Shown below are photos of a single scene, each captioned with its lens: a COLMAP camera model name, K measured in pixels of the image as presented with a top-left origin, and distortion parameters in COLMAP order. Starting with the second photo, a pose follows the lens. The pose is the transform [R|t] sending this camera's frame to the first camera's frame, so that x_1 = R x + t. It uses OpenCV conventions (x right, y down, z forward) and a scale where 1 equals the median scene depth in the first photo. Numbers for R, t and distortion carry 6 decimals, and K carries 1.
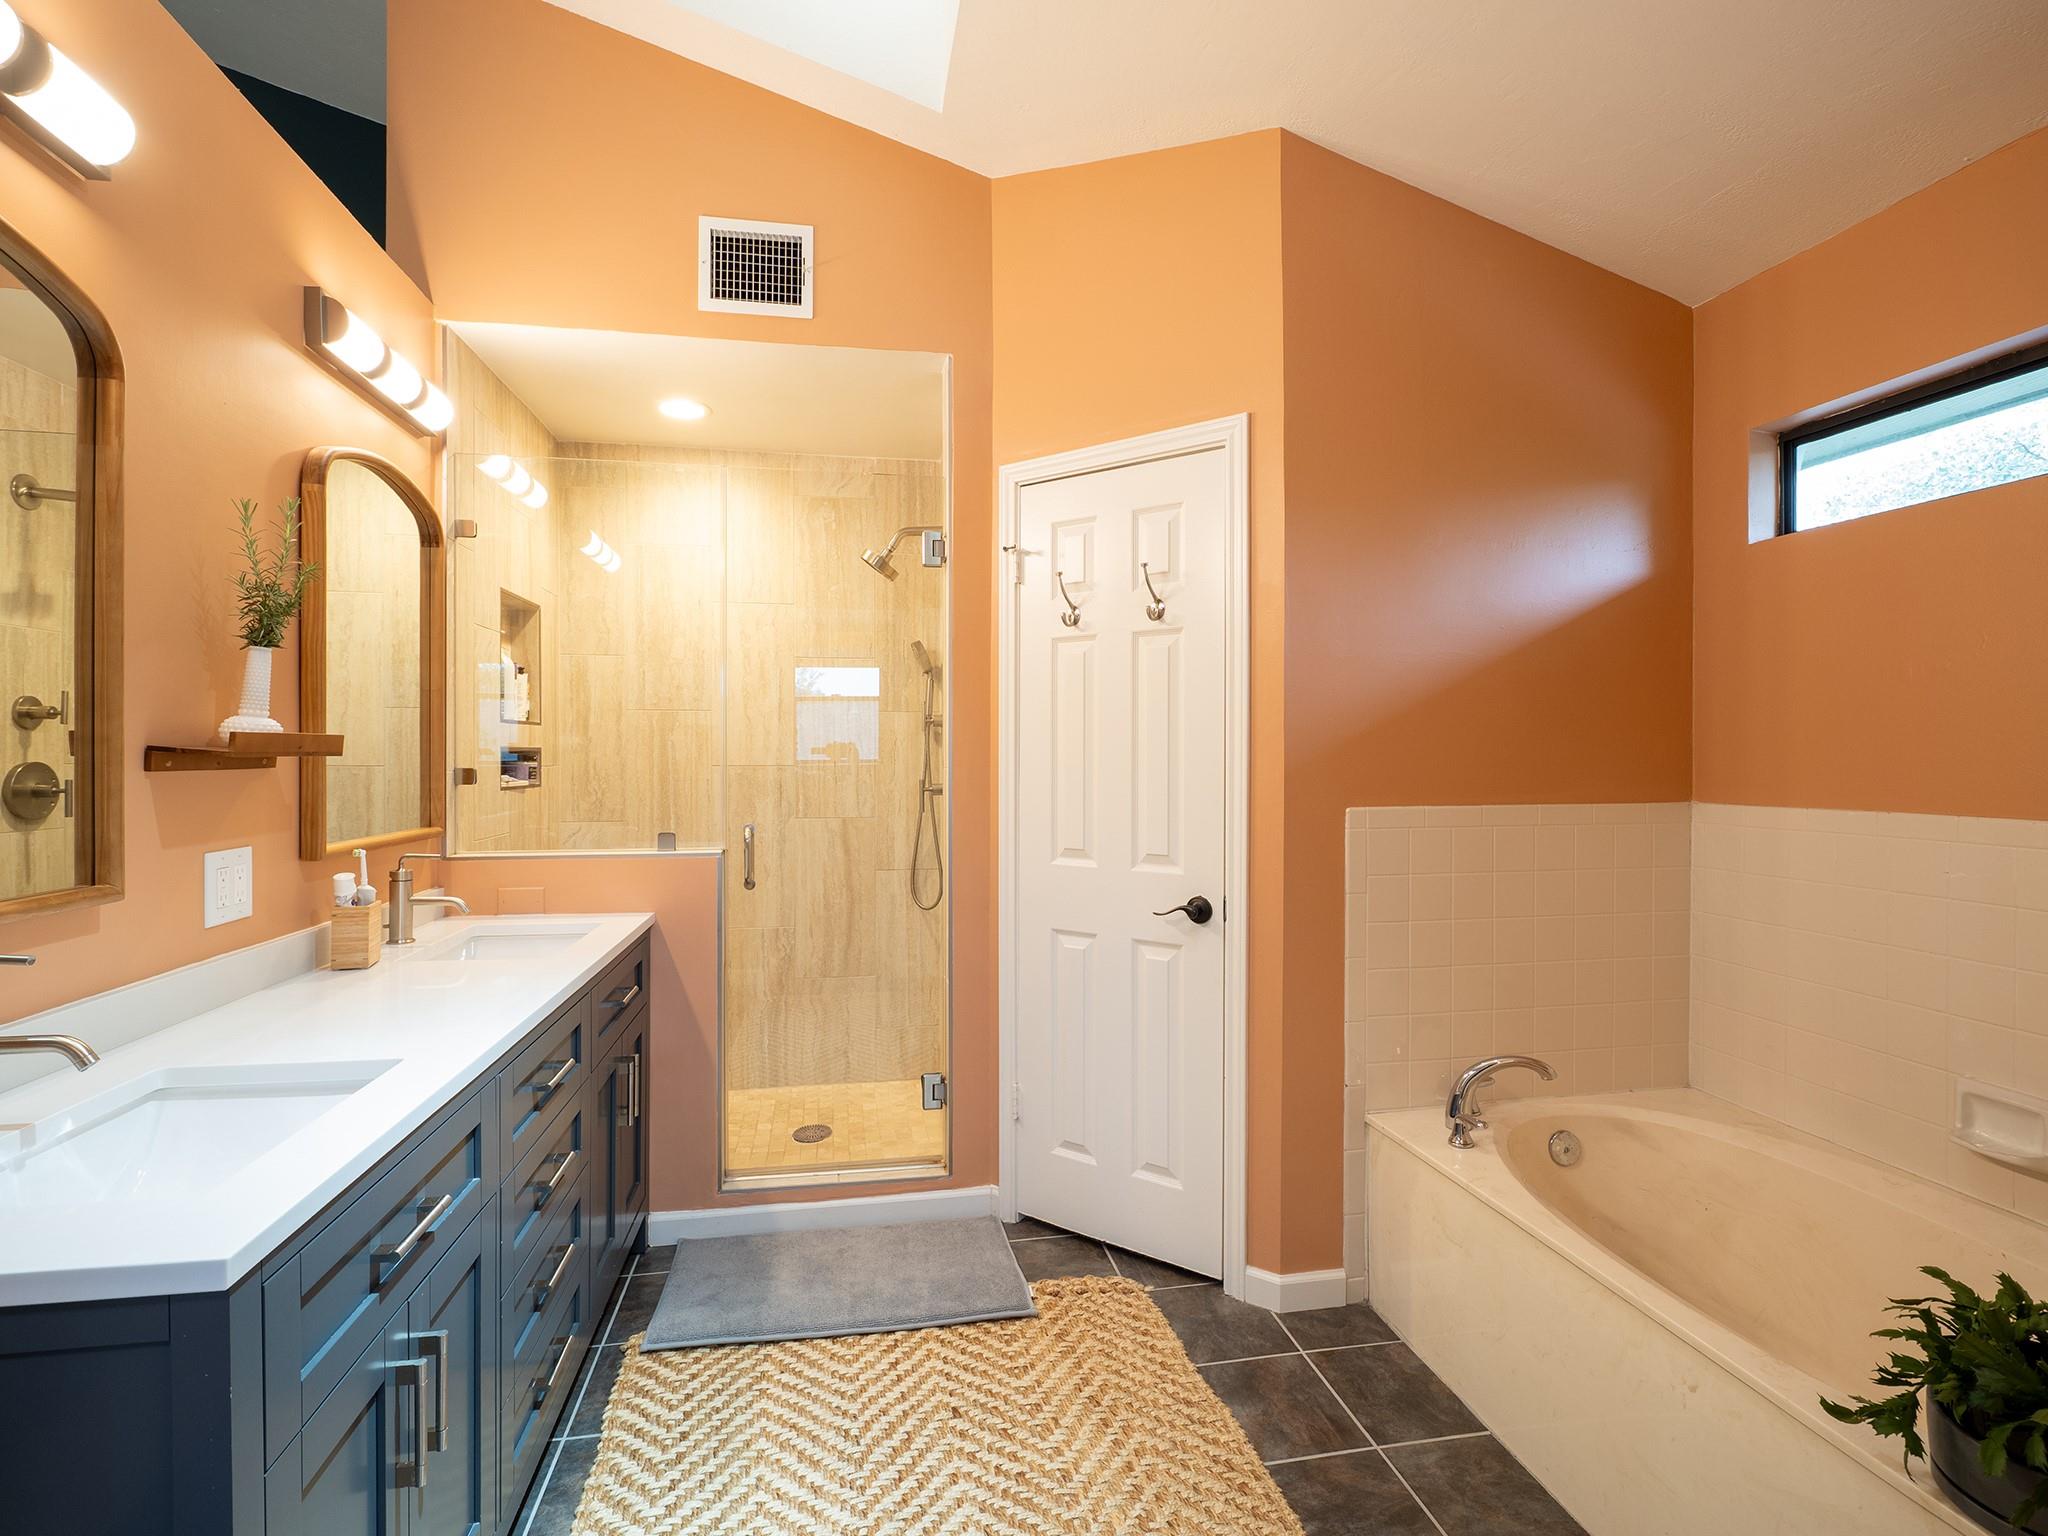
lens RADIAL K [[980.6, 0, 1021.3], [0, 980.6, 763.1], [0, 0, 1]] dist [-0.004678, -0.003712]
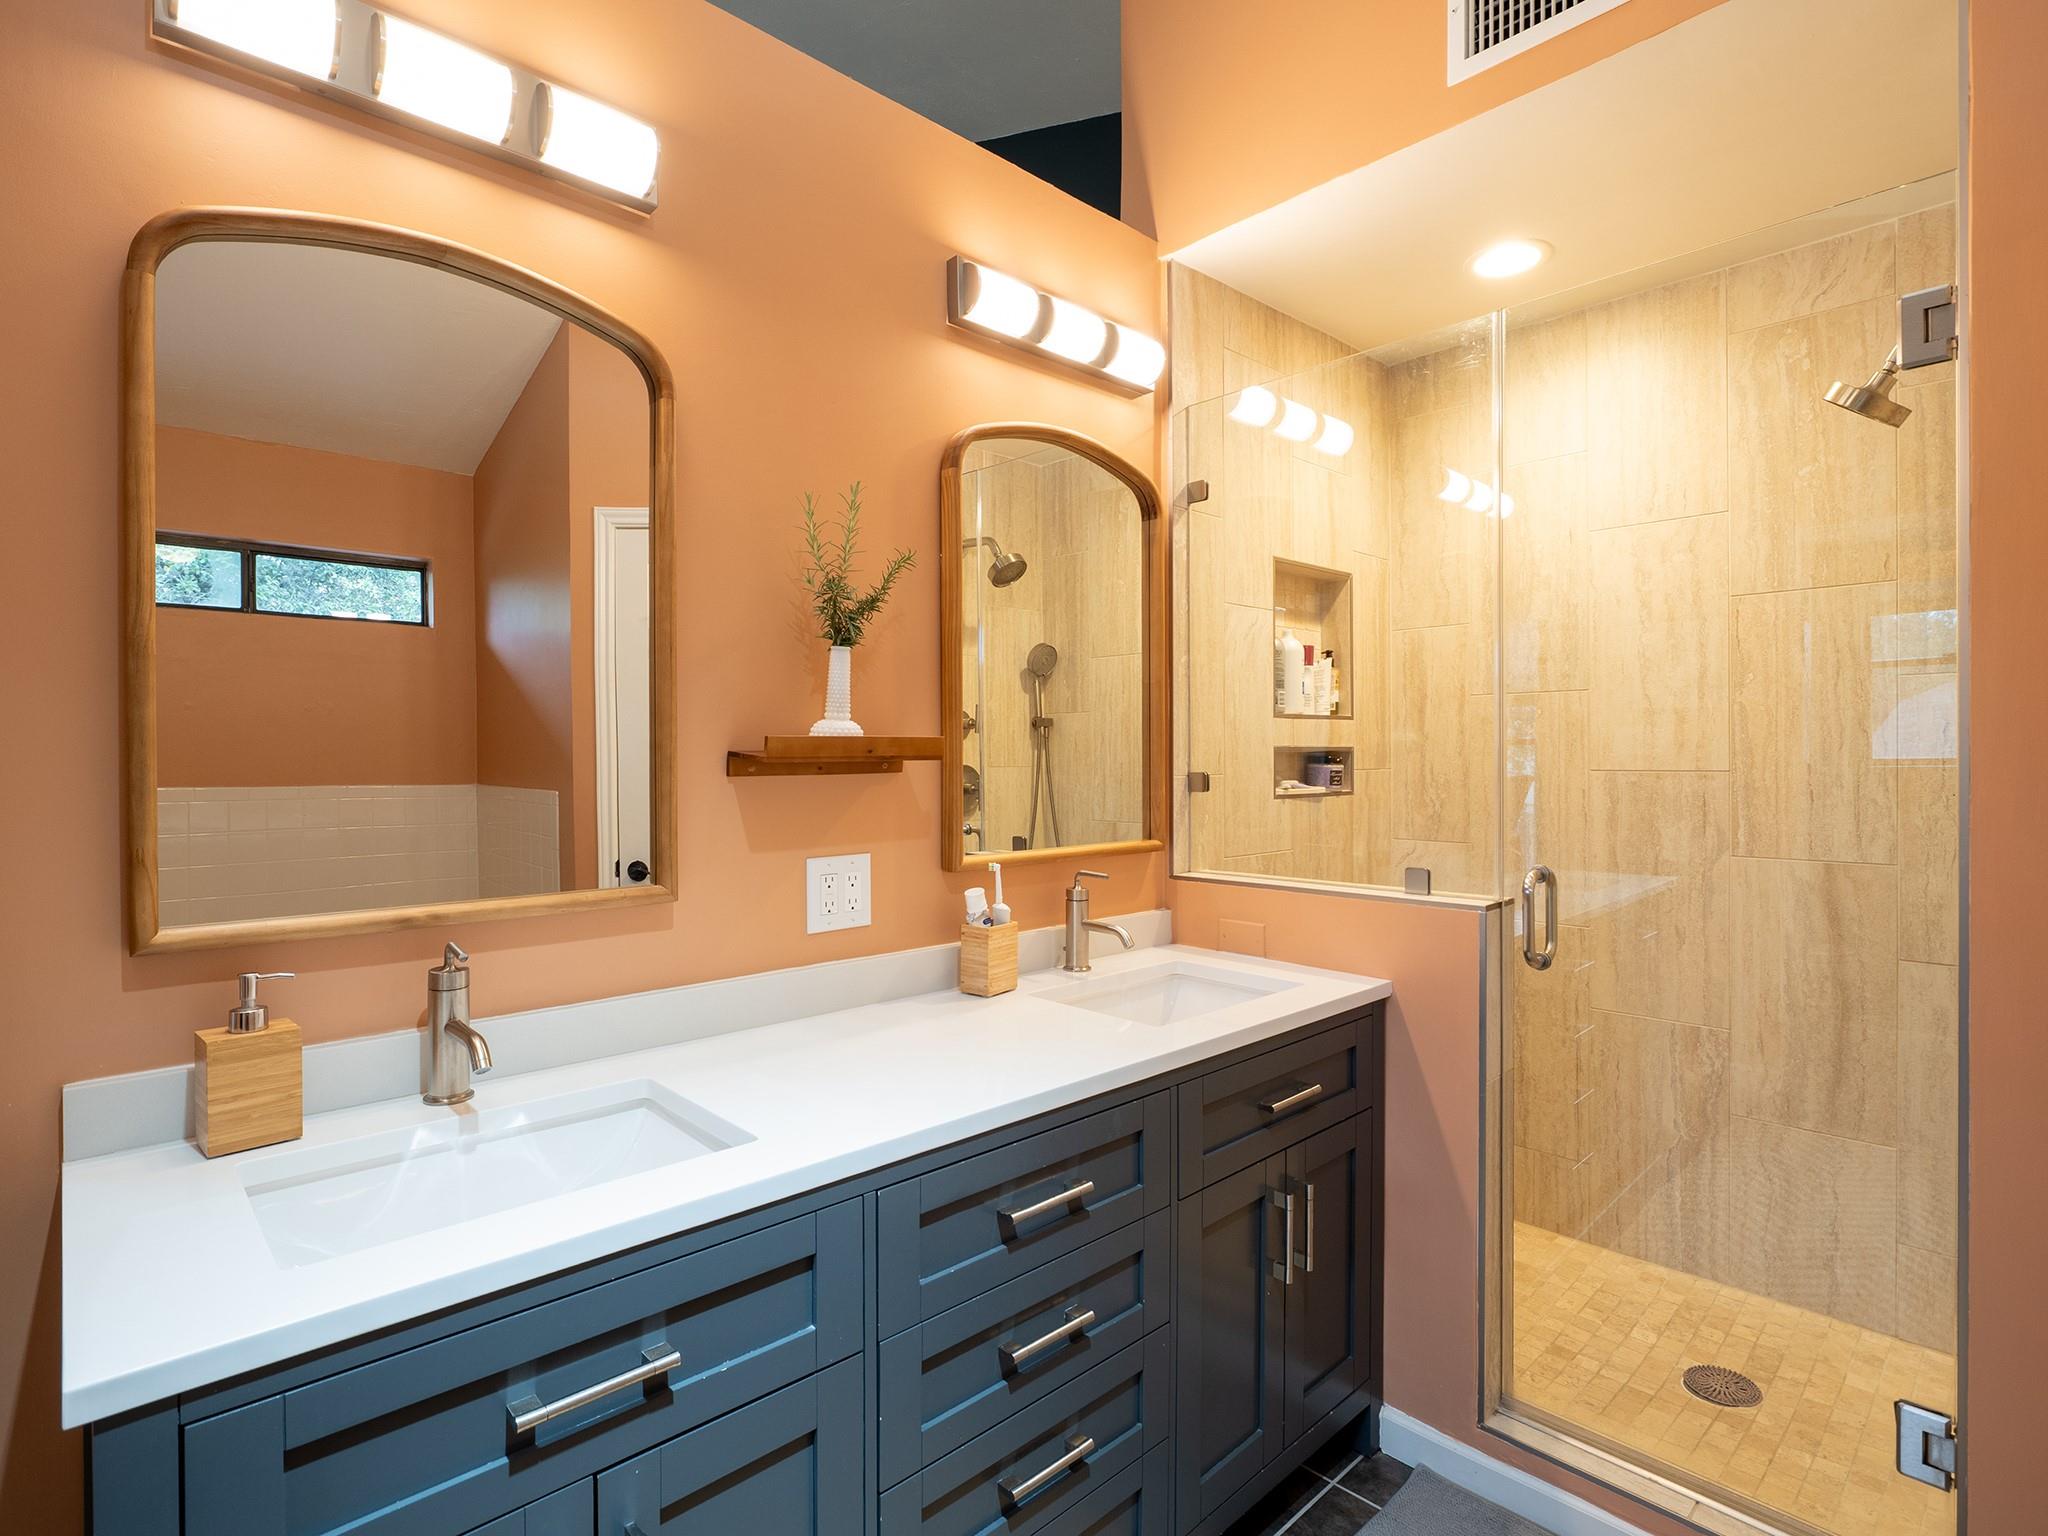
lens RADIAL K [[1027.7, 0, 1024.0], [0, 1027.7, 766.0], [0, 0, 1]] dist [-0.005853, 0.000832]
pose [[0.541525, 0.005168, -0.840669, 0.083787], [-0.001424, 0.999985, 0.005230, -0.004034], [0.840683, -0.001635, 0.541524, 0.315928]]
